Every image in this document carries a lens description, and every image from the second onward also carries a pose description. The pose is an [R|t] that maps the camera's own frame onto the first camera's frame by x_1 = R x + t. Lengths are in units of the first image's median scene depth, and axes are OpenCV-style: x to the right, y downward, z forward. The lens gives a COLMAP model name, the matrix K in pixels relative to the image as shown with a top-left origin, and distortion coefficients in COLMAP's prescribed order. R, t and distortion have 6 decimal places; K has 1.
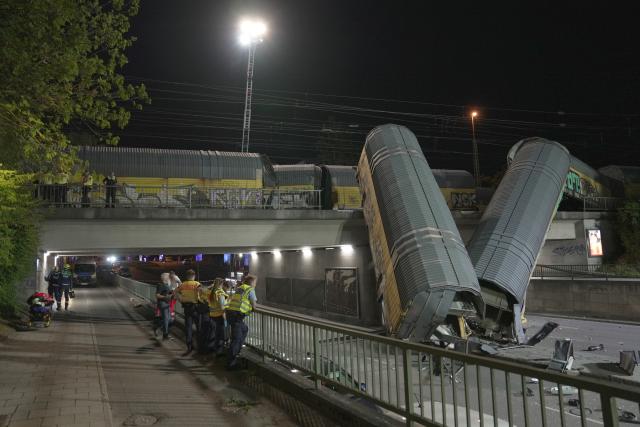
lens RADIAL K [[497.2, 0, 301.3], [0, 497.2, 201.8], [0, 0, 1]] dist [-0.082650, 0.089376]
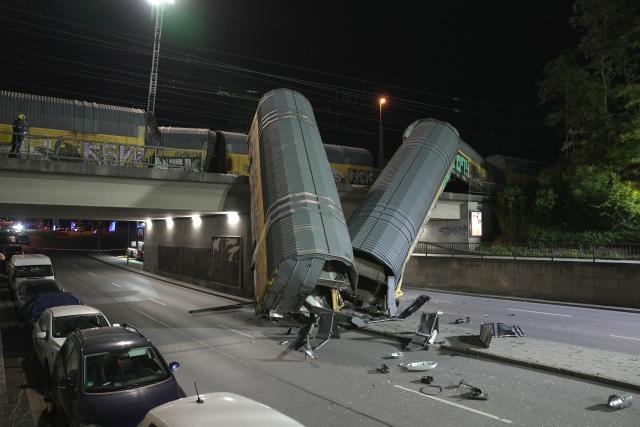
lens RADIAL K [[464.4, 0, 315.3], [0, 464.4, 214.3], [0, 0, 1]] dist [-0.068293, 0.015526]
pose [[0.980884, 0.045672, 0.189156, 0.082196], [-0.057947, 0.996522, 0.059880, 0.029079], [-0.185763, -0.069696, 0.980120, 0.100439]]
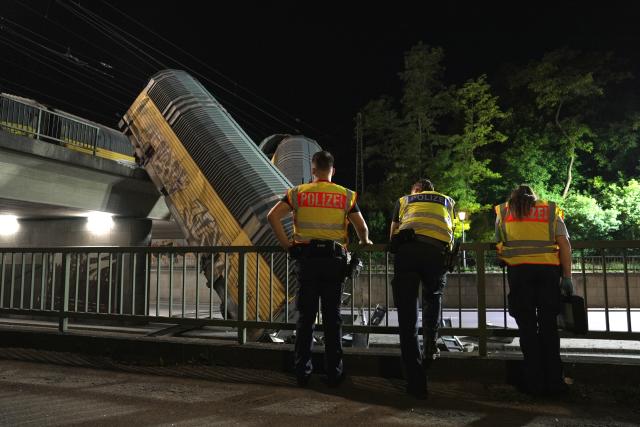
lens RADIAL K [[464.4, 0, 321.8], [0, 464.4, 208.4], [0, 0, 1]] dist [-0.068293, 0.015526]
pose [[0.663417, 0.122454, 0.738162, -0.198213], [-0.115313, 0.991464, -0.060838, 0.084744], [-0.739311, -0.044758, 0.671875, 0.334018]]
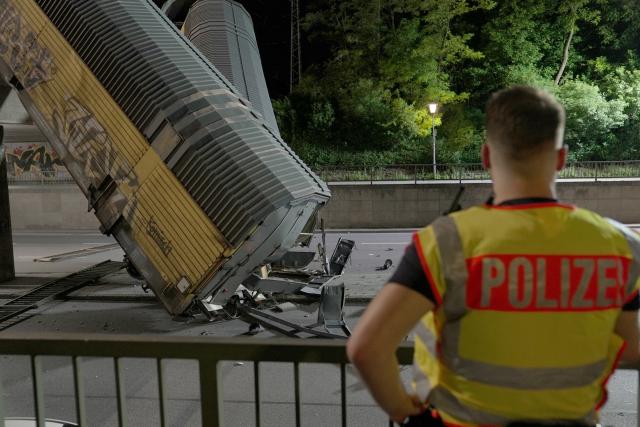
lens RADIAL K [[543.6, 0, 318.6], [0, 543.6, 210.2], [0, 0, 1]] dist [-0.024899, 0.060407]
pose [[0.551648, -0.059947, 0.831920, -0.134361], [-0.105871, 0.984313, 0.141132, 0.063559], [-0.827330, -0.165931, 0.536648, 0.427644]]
